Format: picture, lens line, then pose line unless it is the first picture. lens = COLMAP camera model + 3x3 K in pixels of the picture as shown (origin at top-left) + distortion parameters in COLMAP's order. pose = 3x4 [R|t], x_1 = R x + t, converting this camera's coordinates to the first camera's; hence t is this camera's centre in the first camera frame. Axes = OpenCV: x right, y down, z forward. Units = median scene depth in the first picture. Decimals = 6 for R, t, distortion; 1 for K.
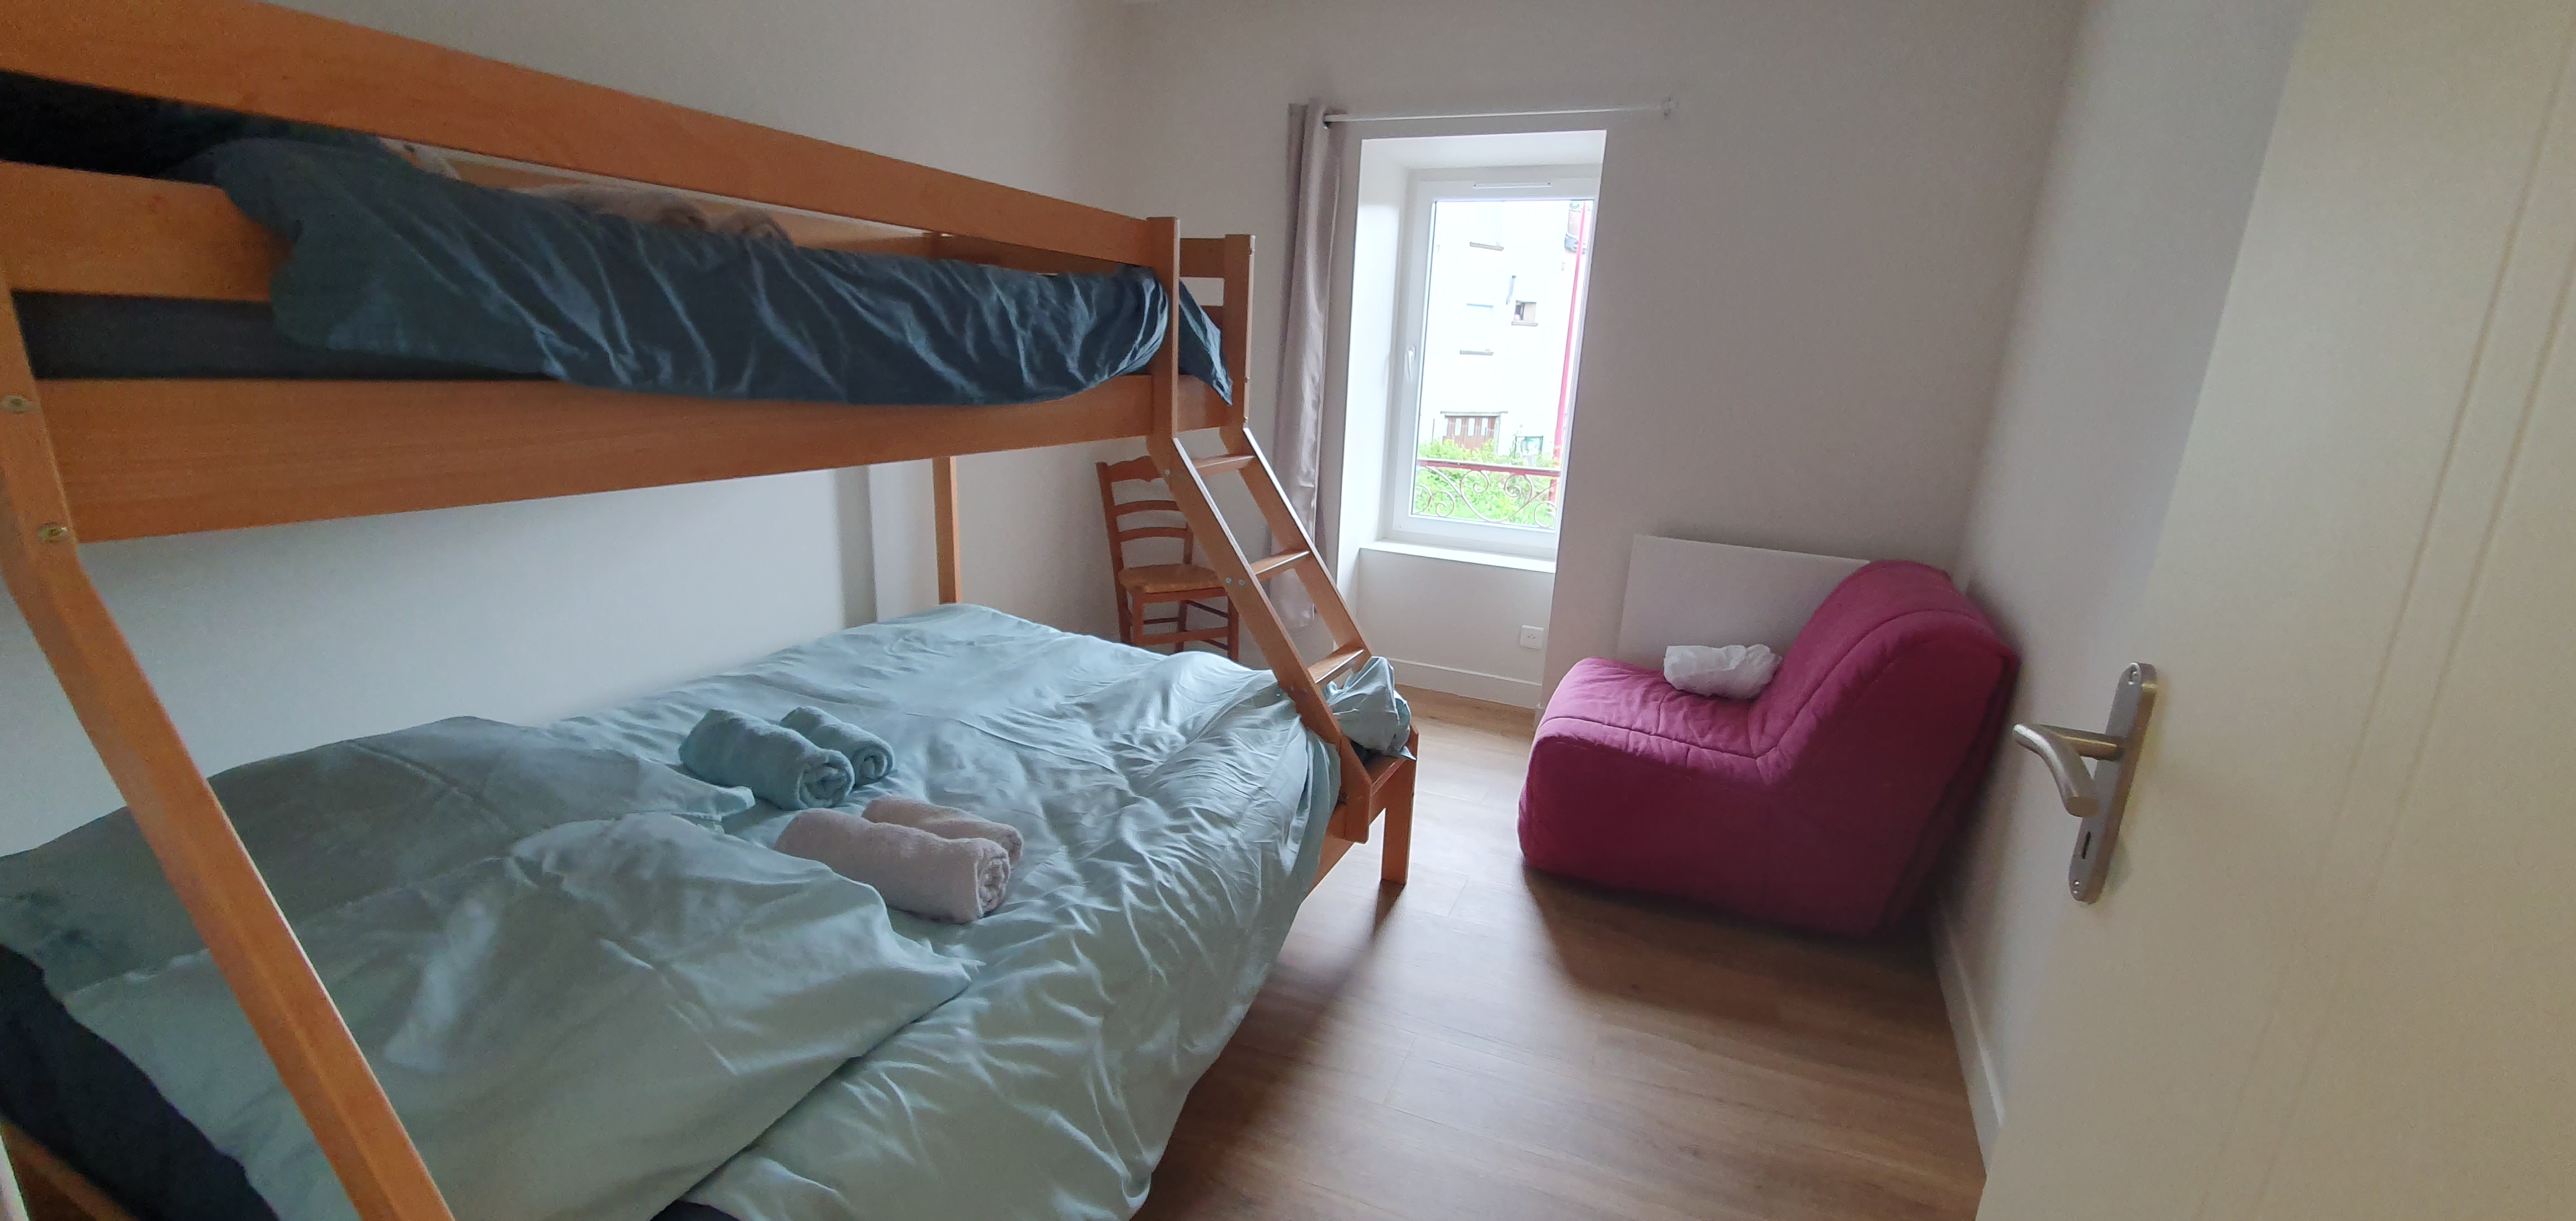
lens RADIAL K [[1030.4, 0, 1283.7], [0, 1030.4, 633.3], [0, 0, 1]] dist [0.006149, 0.000016]
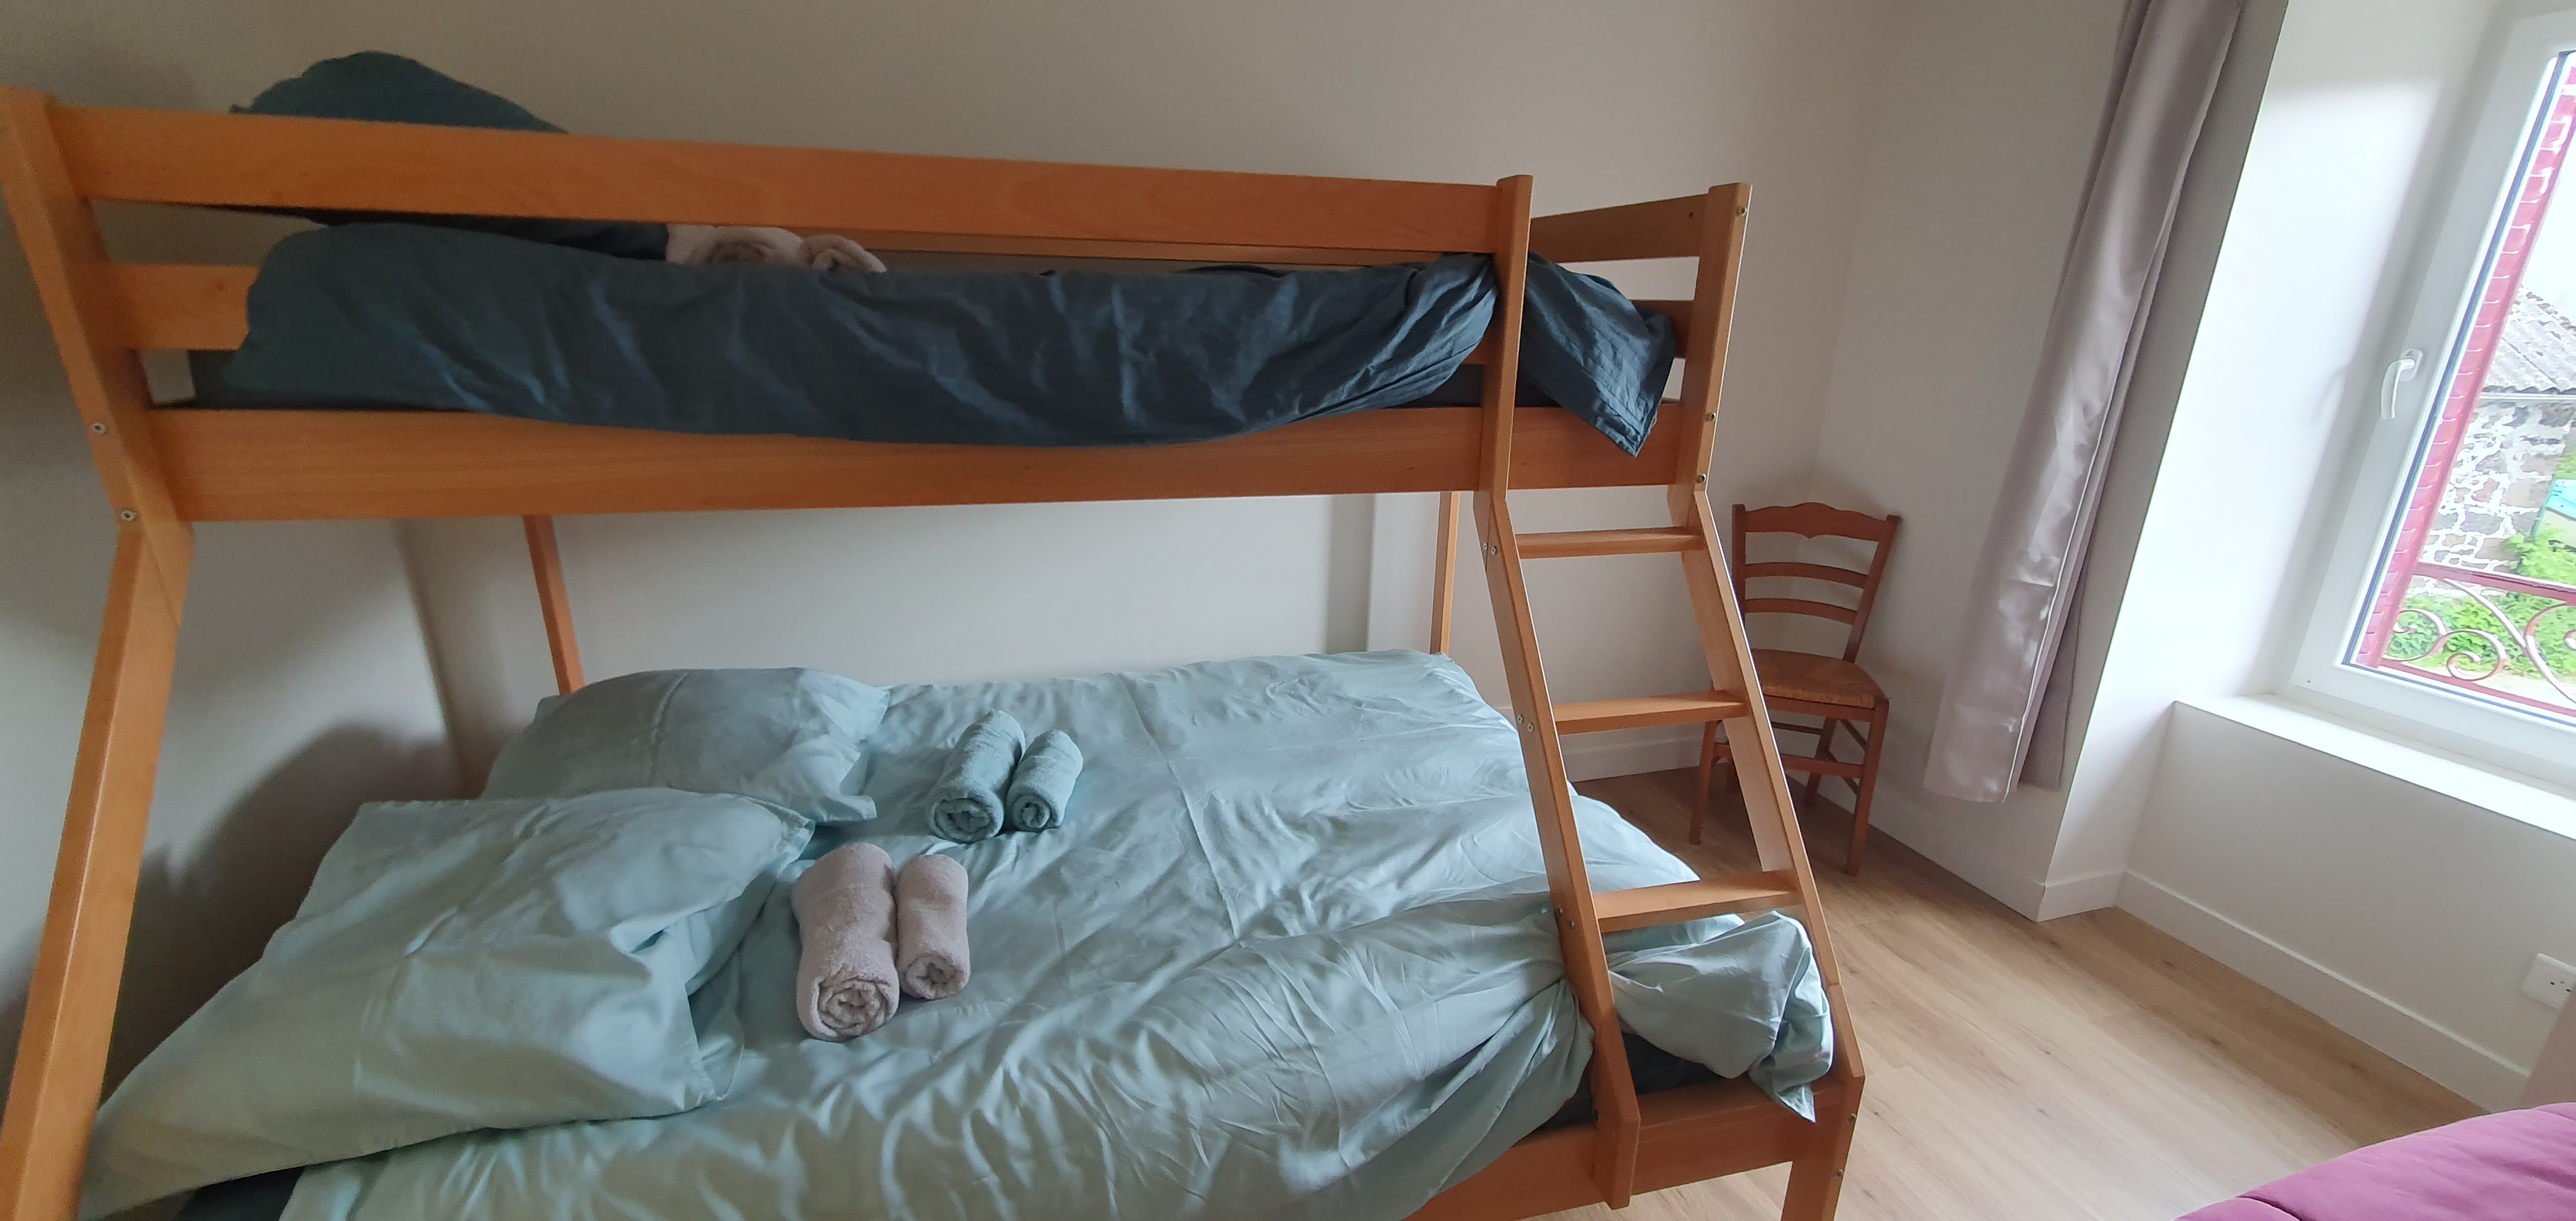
lens RADIAL K [[1030.4, 0, 1283.7], [0, 1030.4, 633.3], [0, 0, 1]] dist [0.006149, 0.000016]
pose [[0.631889, 0.209288, -0.746267, 0.388711], [-0.202597, 0.973977, 0.101602, -0.164400], [0.748111, 0.086991, 0.657847, 0.509321]]
